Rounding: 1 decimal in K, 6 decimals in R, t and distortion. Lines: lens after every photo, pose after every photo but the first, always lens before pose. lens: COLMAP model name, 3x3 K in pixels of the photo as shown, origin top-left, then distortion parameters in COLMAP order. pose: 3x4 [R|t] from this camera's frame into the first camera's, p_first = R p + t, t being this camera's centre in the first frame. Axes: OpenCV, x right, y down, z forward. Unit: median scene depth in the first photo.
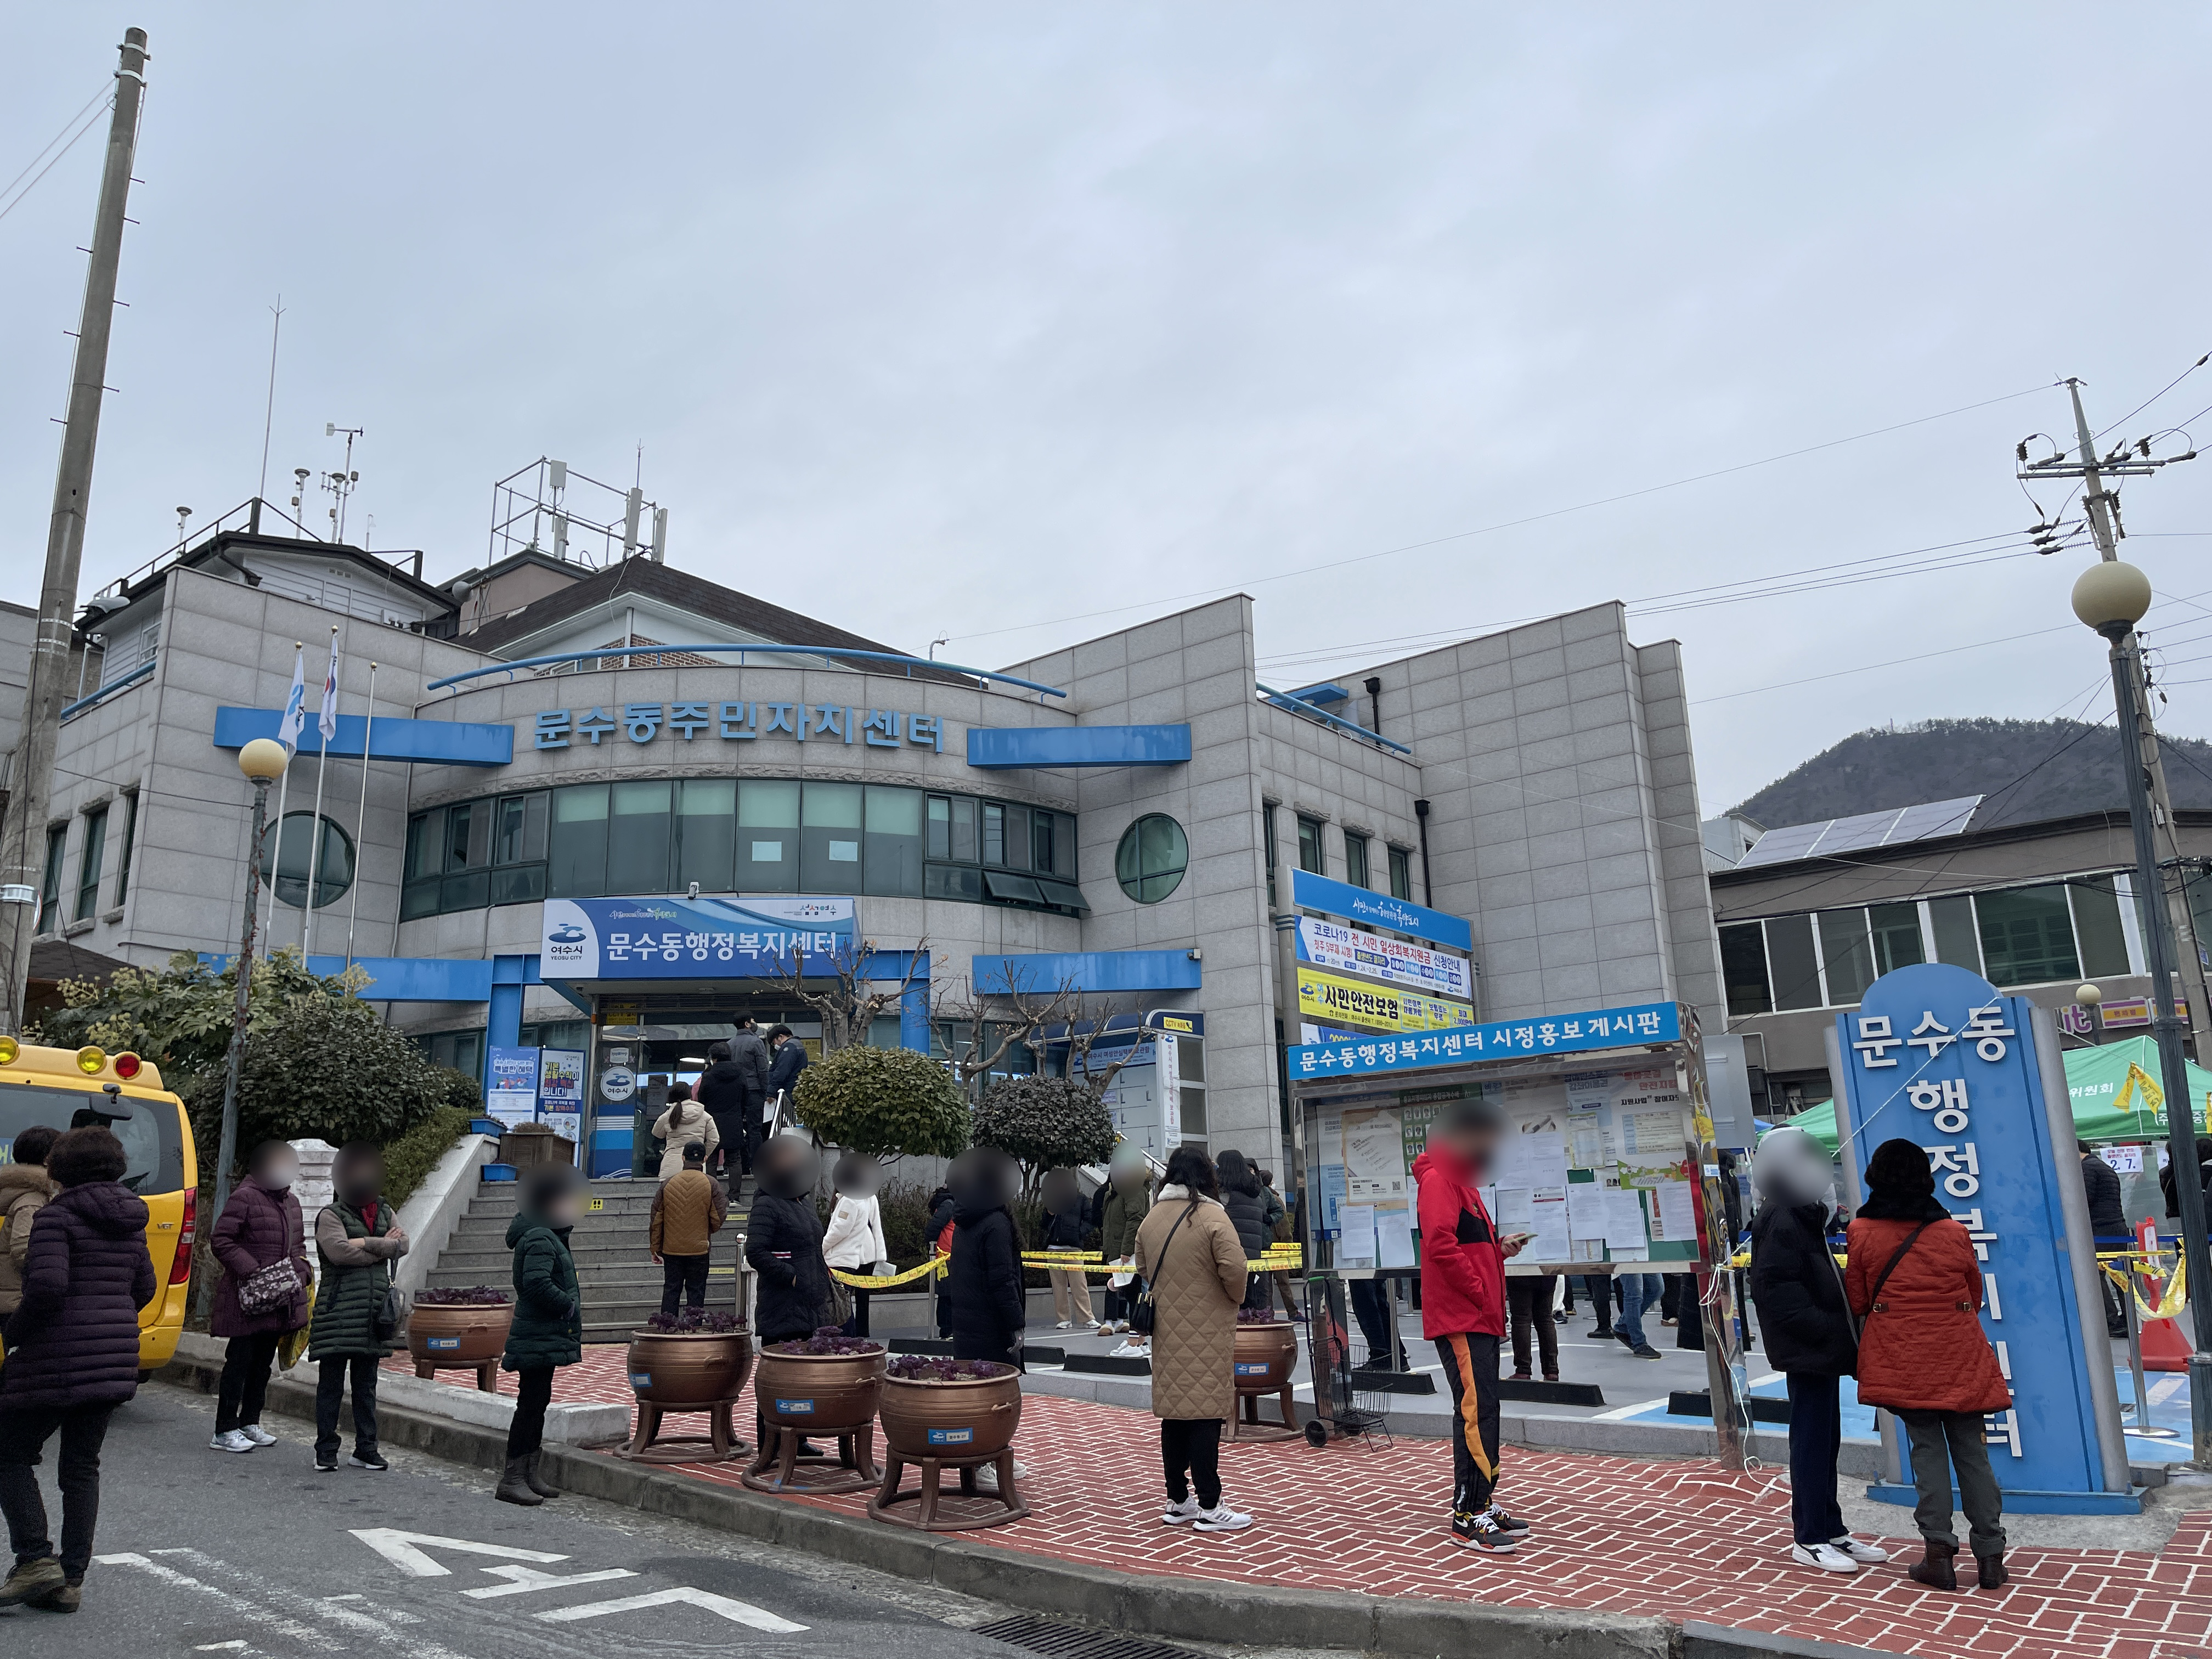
lens RADIAL K [[1684.5, 0, 1098.8], [0, 1684.5, 833.6], [0, 0, 1]] dist [0.009240, 0.000762]
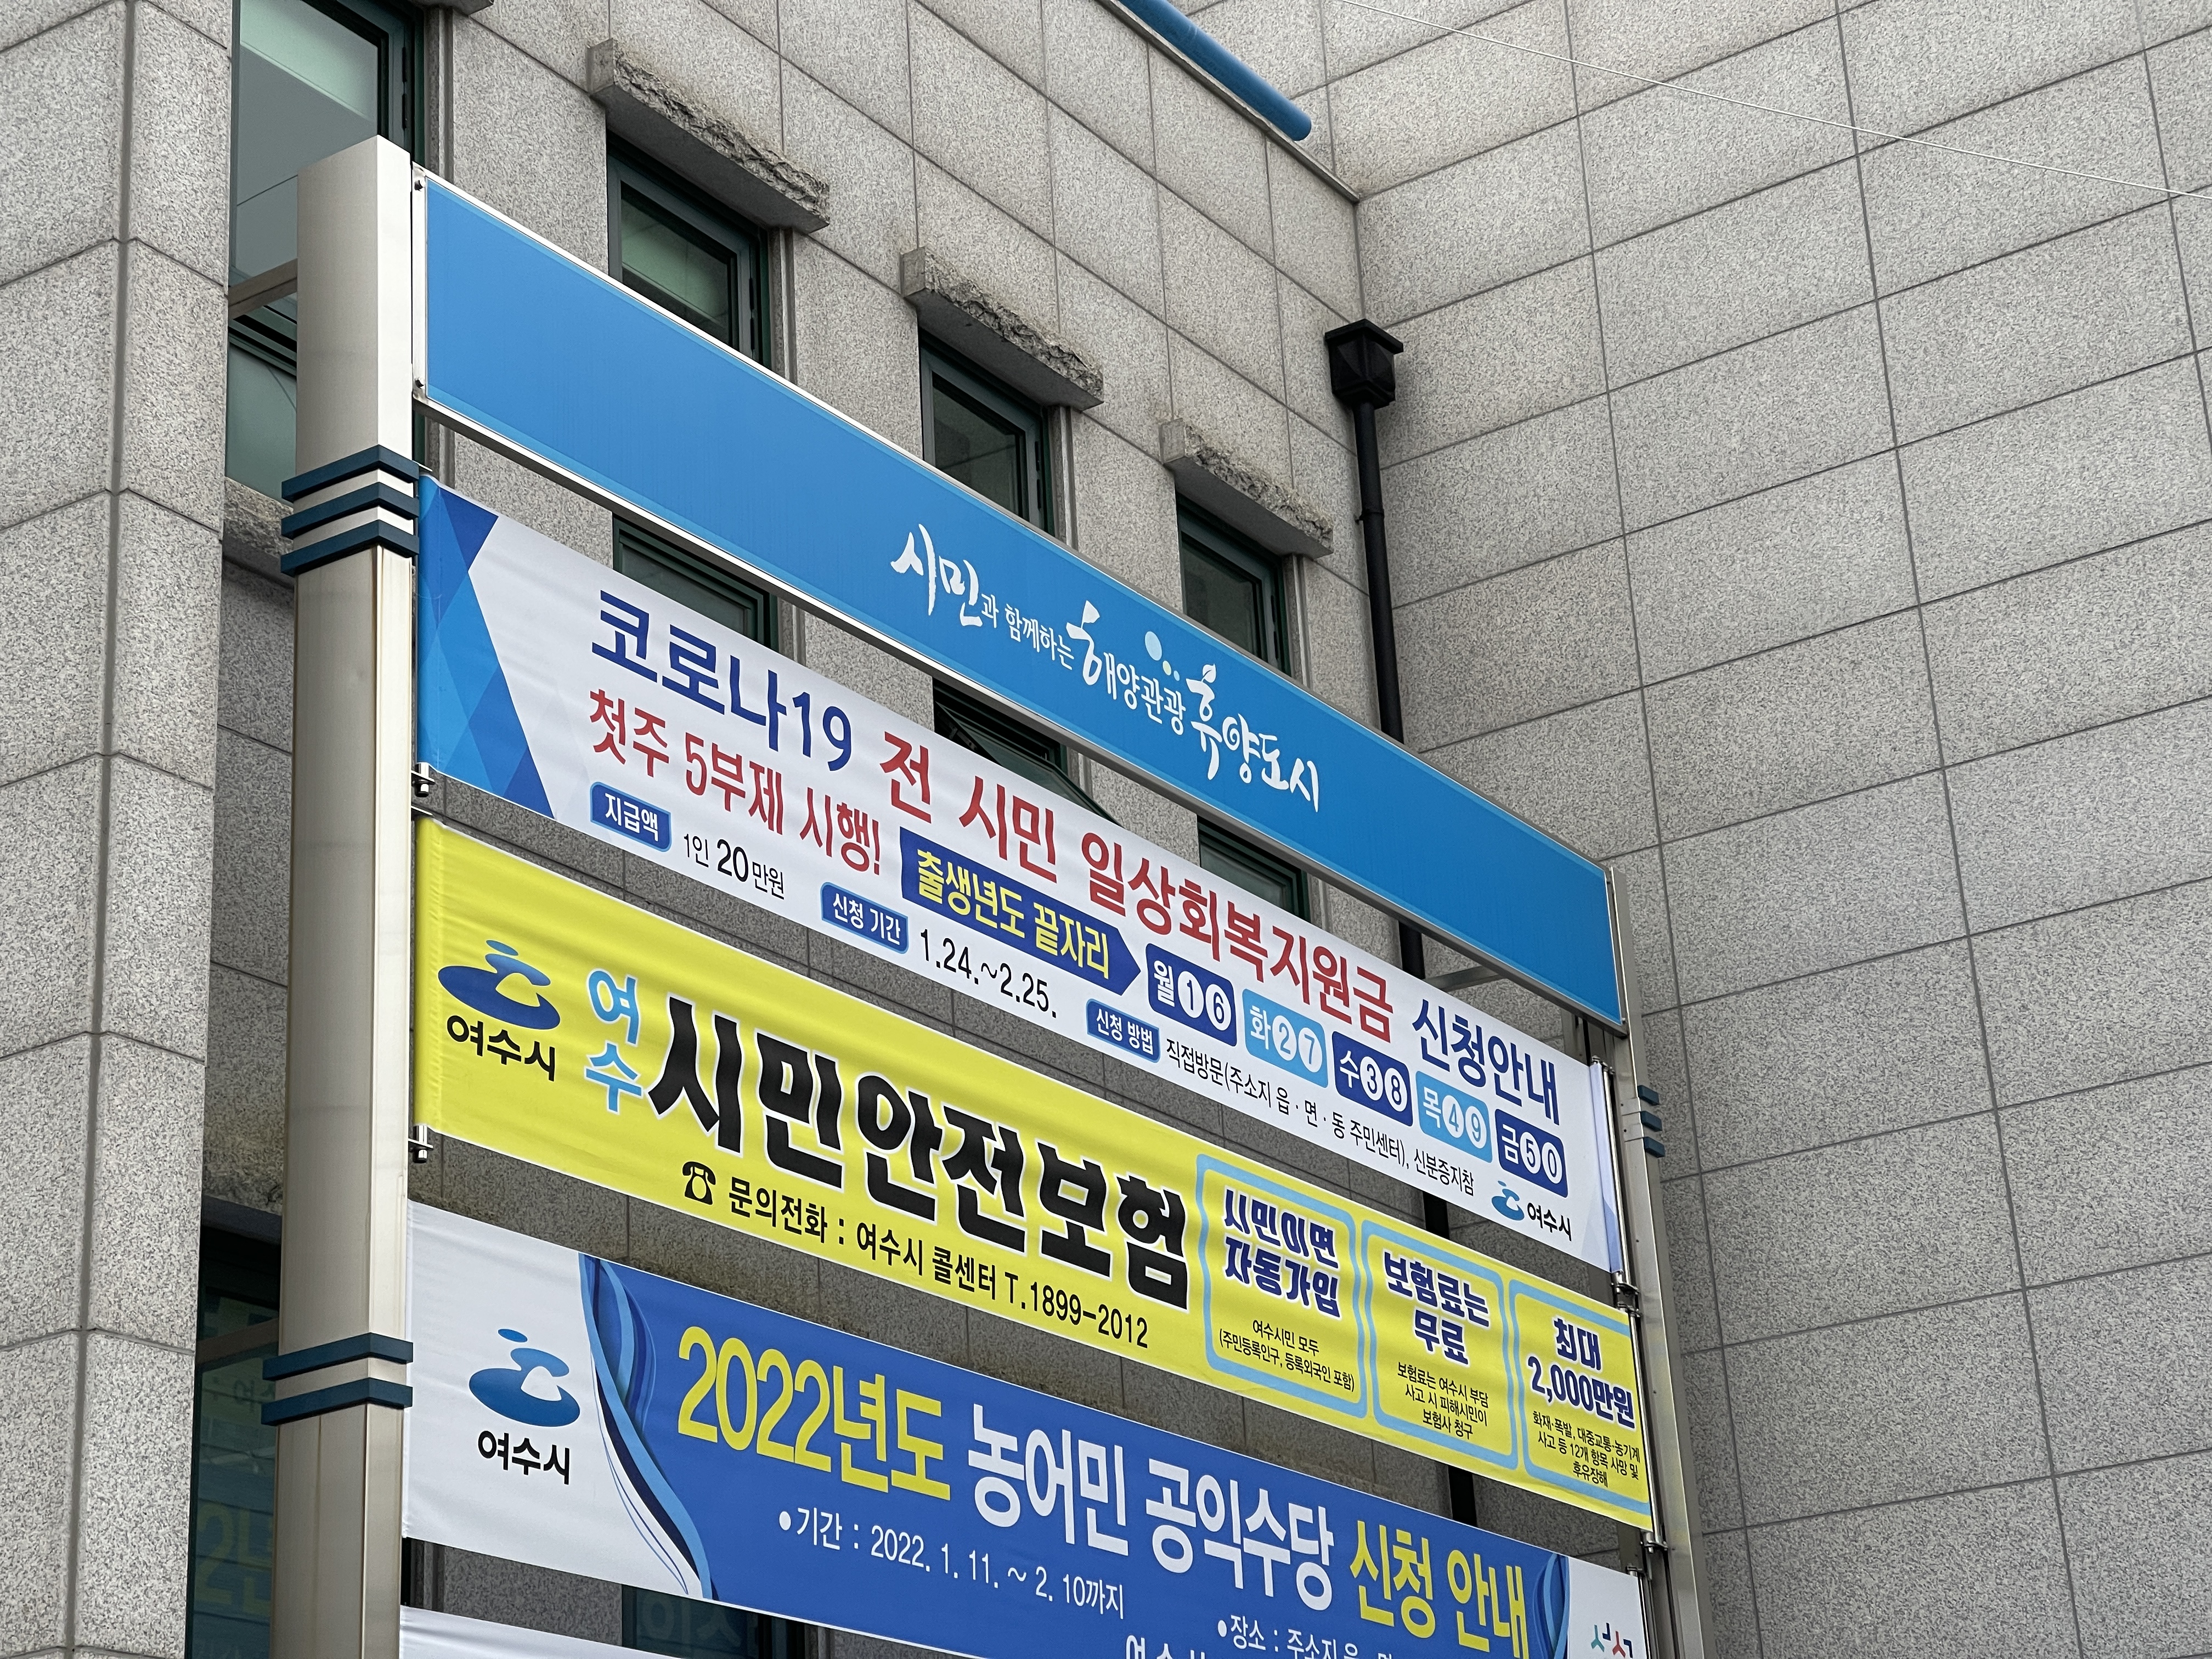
lens RADIAL K [[4064.9, 0, 1107.4], [0, 4064.9, 826.6], [0, 0, 1]] dist [0.045727, 0.000000]
pose [[0.994423, 0.014035, 0.104531, 0.126125], [-0.001503, 0.992891, -0.119017, 0.108742], [-0.105458, 0.118196, 0.987374, 0.599804]]
